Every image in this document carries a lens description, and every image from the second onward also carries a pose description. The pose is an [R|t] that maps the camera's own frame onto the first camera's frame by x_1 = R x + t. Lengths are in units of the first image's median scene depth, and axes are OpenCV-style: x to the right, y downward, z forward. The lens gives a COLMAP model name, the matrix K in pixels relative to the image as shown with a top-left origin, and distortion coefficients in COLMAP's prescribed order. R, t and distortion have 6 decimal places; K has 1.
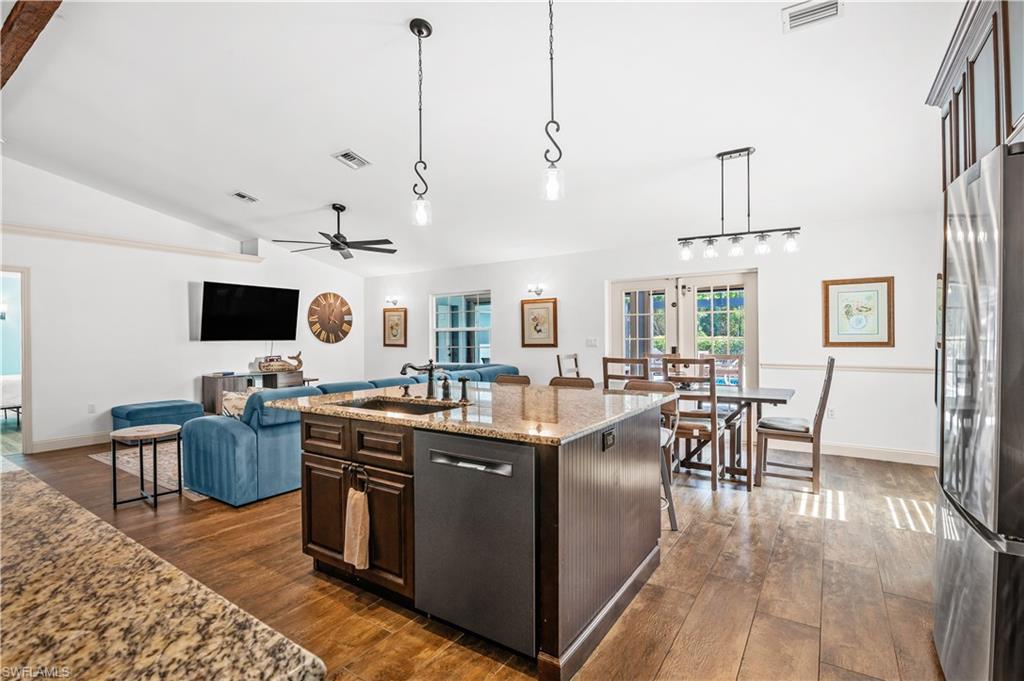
lens RADIAL K [[472.4, 0, 503.7], [0, 472.4, 343.9], [0, 0, 1]] dist [-0.020283, 0.000467]
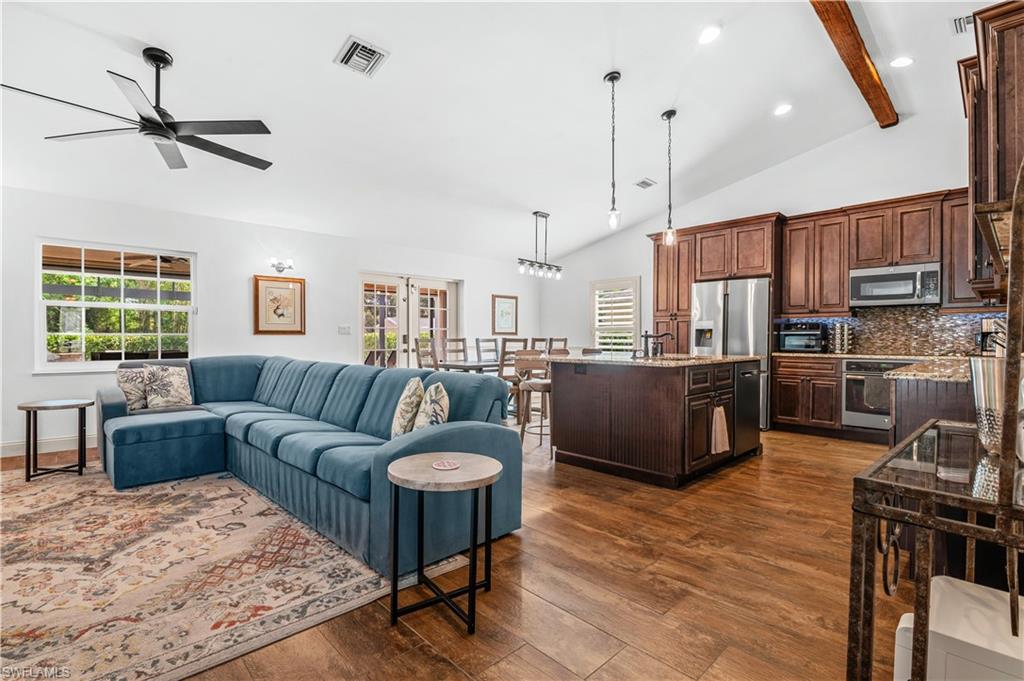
lens RADIAL K [[472.4, 0, 503.7], [0, 472.4, 343.9], [0, 0, 1]] dist [-0.020283, 0.000467]
pose [[0.221853, -0.000750, 0.975080, -0.913499], [0.009077, 0.999958, -0.001296, 0.039616], [-0.975038, 0.009139, 0.221851, 0.602438]]
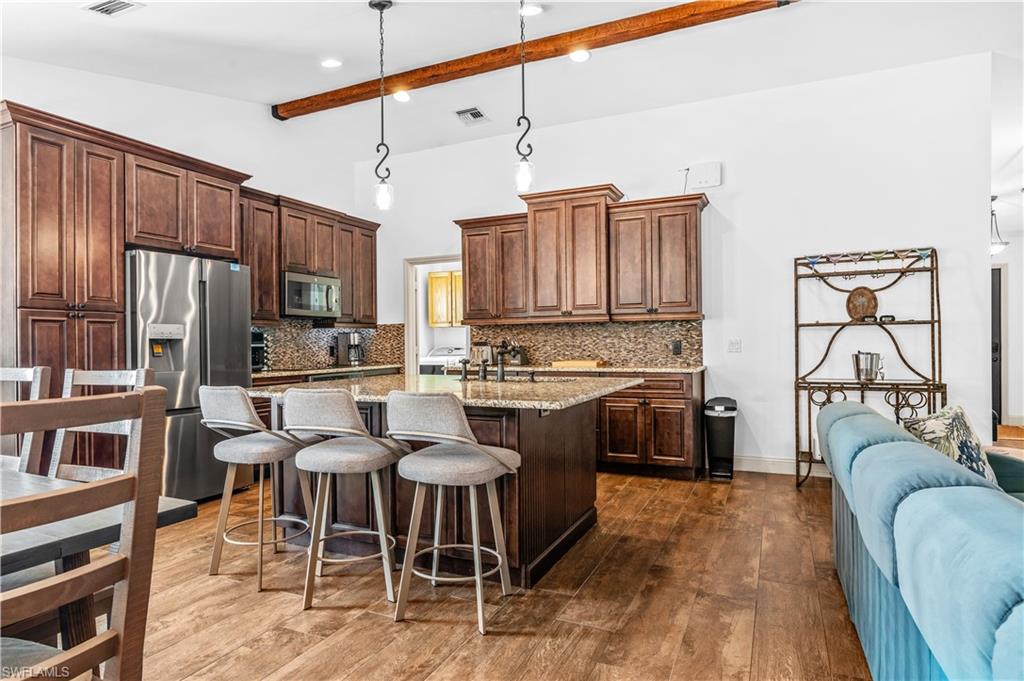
lens RADIAL K [[590.4, 0, 507.8], [0, 590.4, 339.3], [0, 0, 1]] dist [-0.004689, -0.001381]
pose [[-0.987069, 0.017975, -0.159286, 0.018896], [0.016615, 0.999813, 0.009865, 0.005872], [0.159434, 0.007091, -0.987183, 1.241017]]
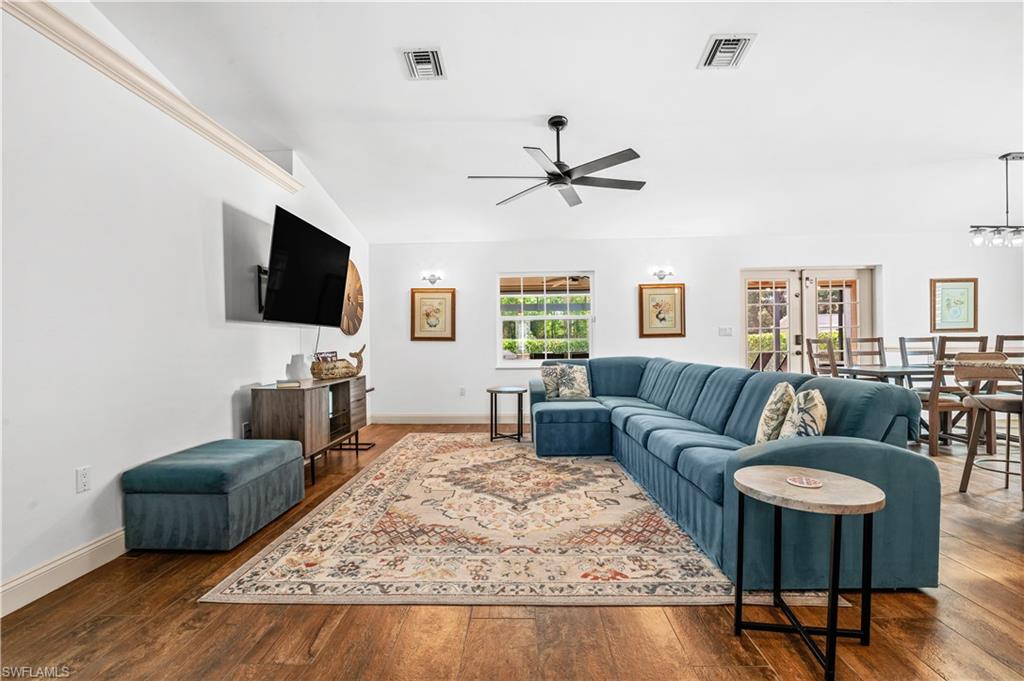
lens RADIAL K [[467.8, 0, 504.7], [0, 467.8, 348.3], [0, 0, 1]] dist [-0.018861, 0.000135]
pose [[0.851408, -0.007917, 0.524444, -0.908122], [0.012510, 0.999908, -0.005214, 0.040019], [-0.524355, 0.011000, 0.851429, 0.563037]]
